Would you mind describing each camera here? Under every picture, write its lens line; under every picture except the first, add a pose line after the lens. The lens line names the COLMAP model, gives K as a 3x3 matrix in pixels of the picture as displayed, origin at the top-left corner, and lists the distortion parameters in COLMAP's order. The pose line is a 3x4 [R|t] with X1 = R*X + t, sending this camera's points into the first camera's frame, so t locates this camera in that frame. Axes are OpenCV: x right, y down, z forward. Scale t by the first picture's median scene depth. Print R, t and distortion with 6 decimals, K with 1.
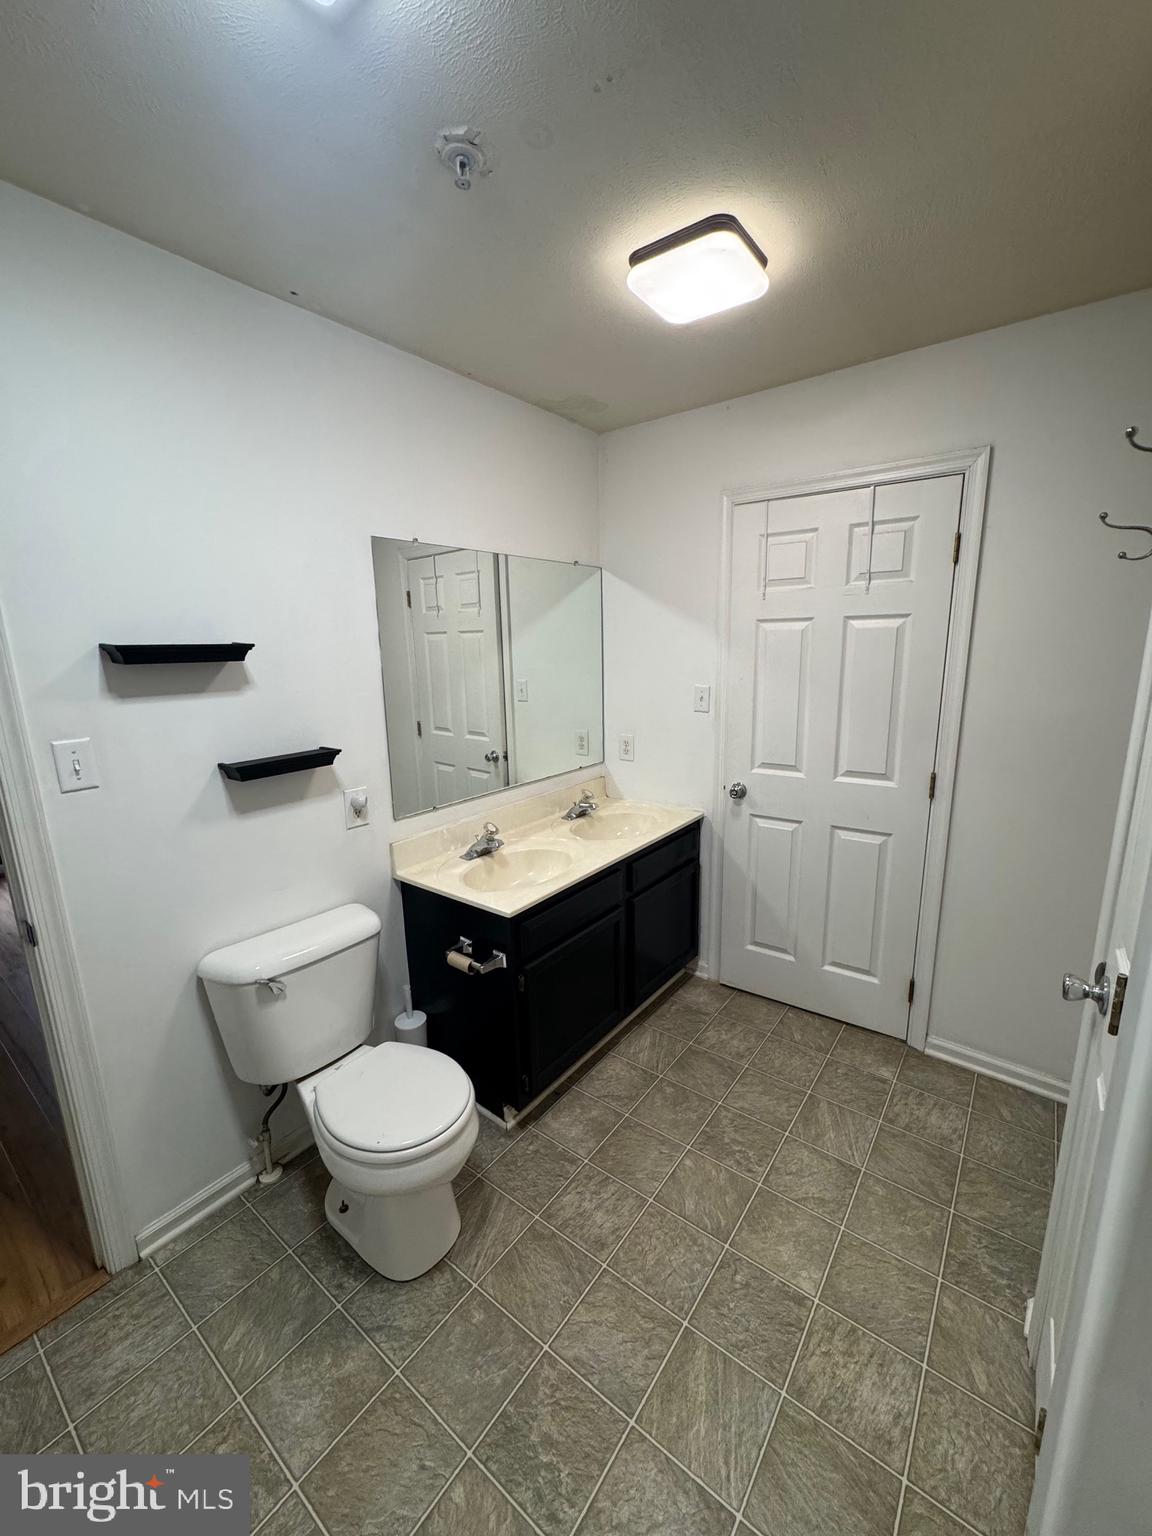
lens RADIAL K [[613.4, 0, 577.0], [0, 613.4, 770.1], [0, 0, 1]] dist [-0.004330, 0.001156]
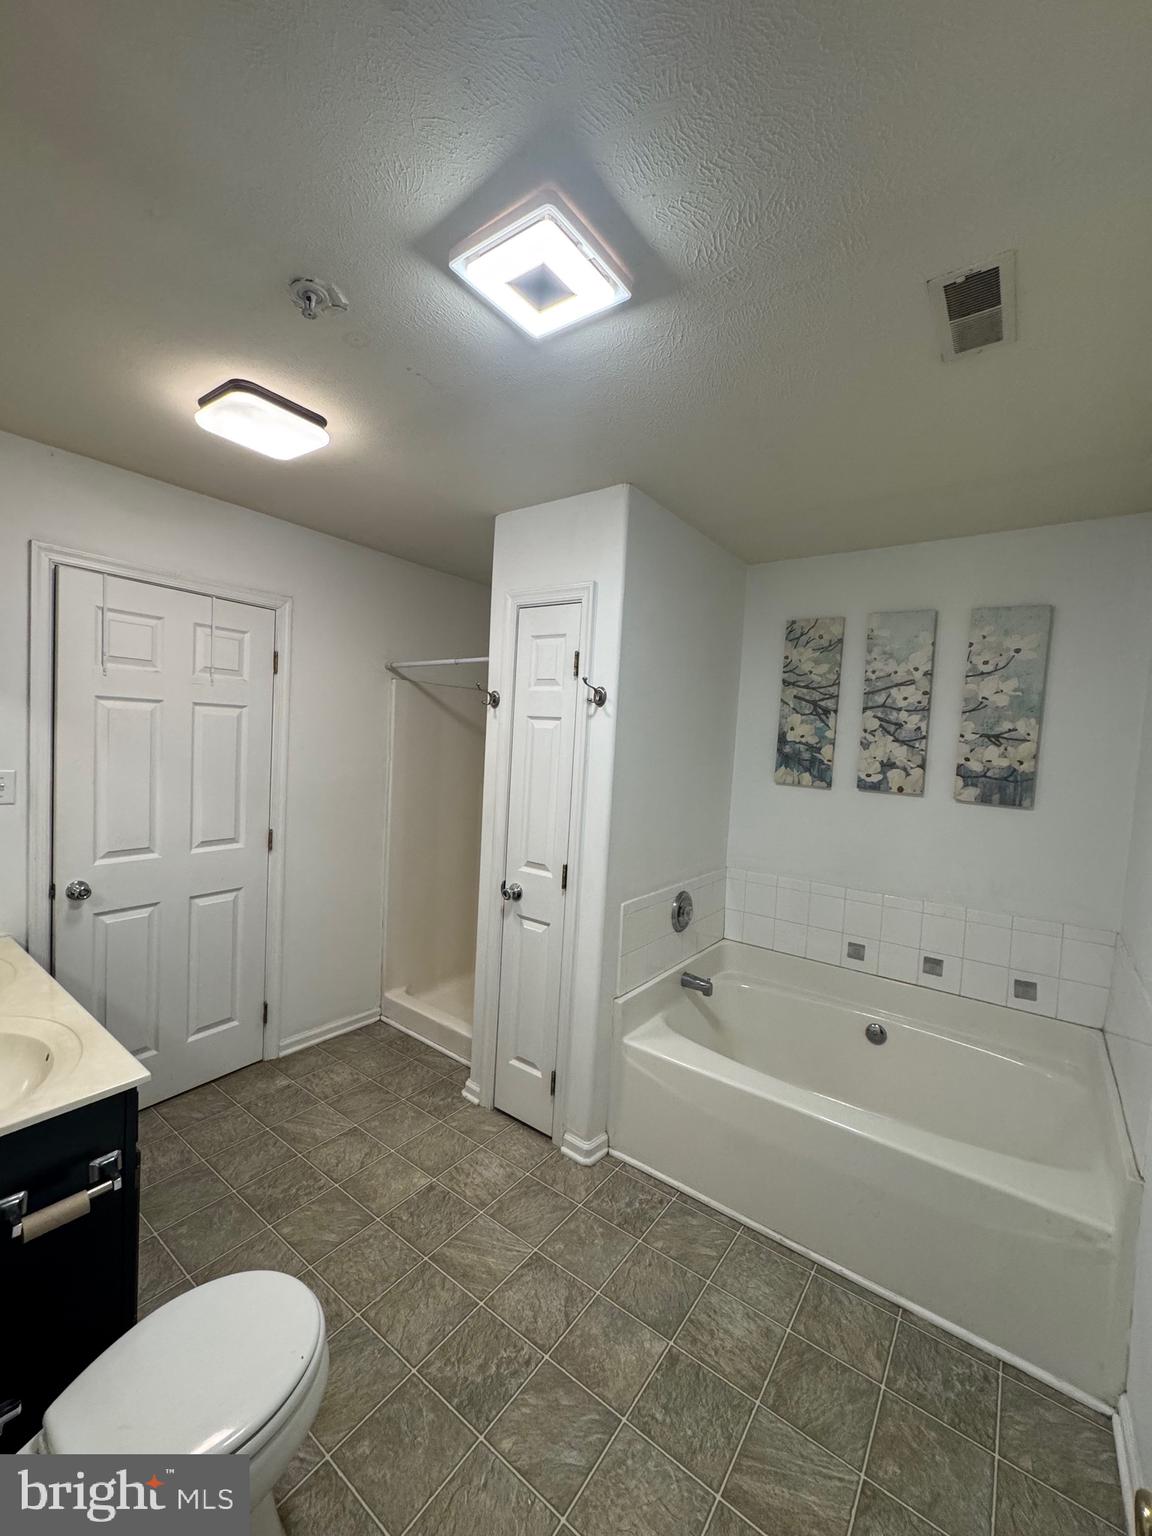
lens RADIAL K [[613.4, 0, 579.3], [0, 613.4, 770.4], [0, 0, 1]] dist [-0.004330, 0.001156]
pose [[-0.020314, -0.036558, 0.999125, -1.007787], [0.153878, 0.987310, 0.039254, -0.097910], [-0.987881, 0.154540, -0.014431, 0.511820]]
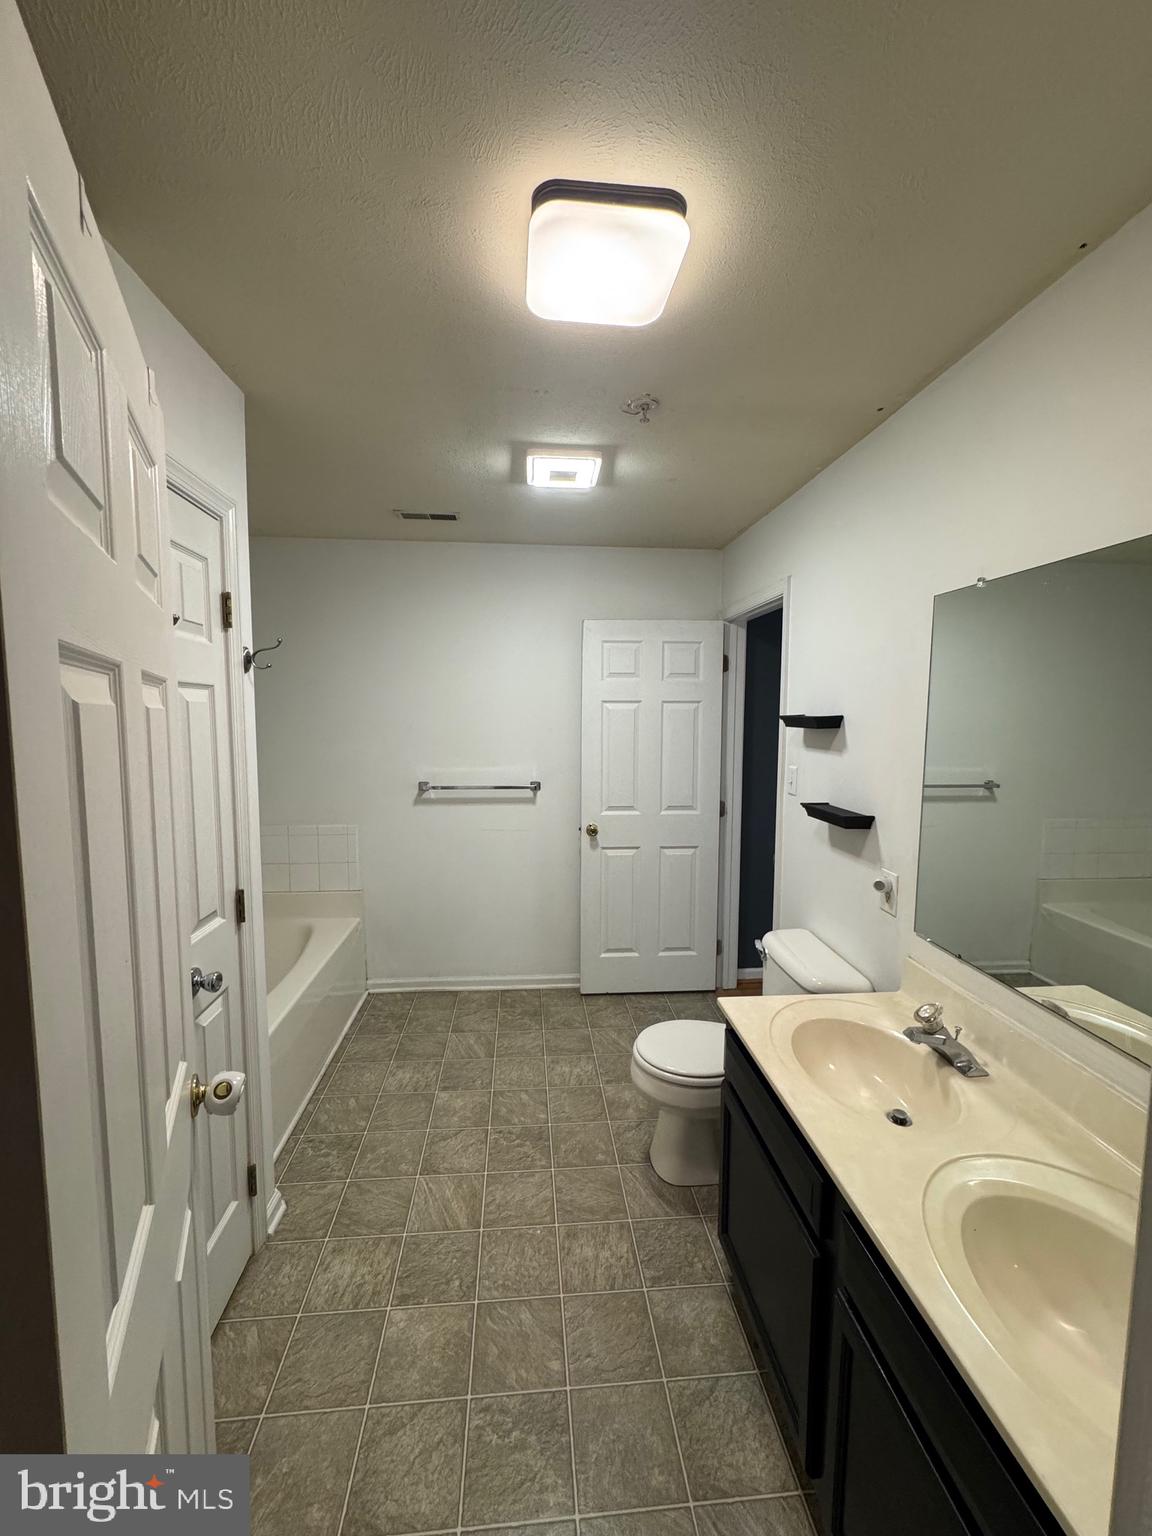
lens RADIAL K [[613.4, 0, 582.9], [0, 613.4, 766.8], [0, 0, 1]] dist [-0.004330, 0.001156]
pose [[-0.731838, 0.080206, -0.676743, 0.603883], [-0.125532, 0.960191, 0.249551, -0.299131], [0.669817, 0.267583, -0.692636, 1.304513]]
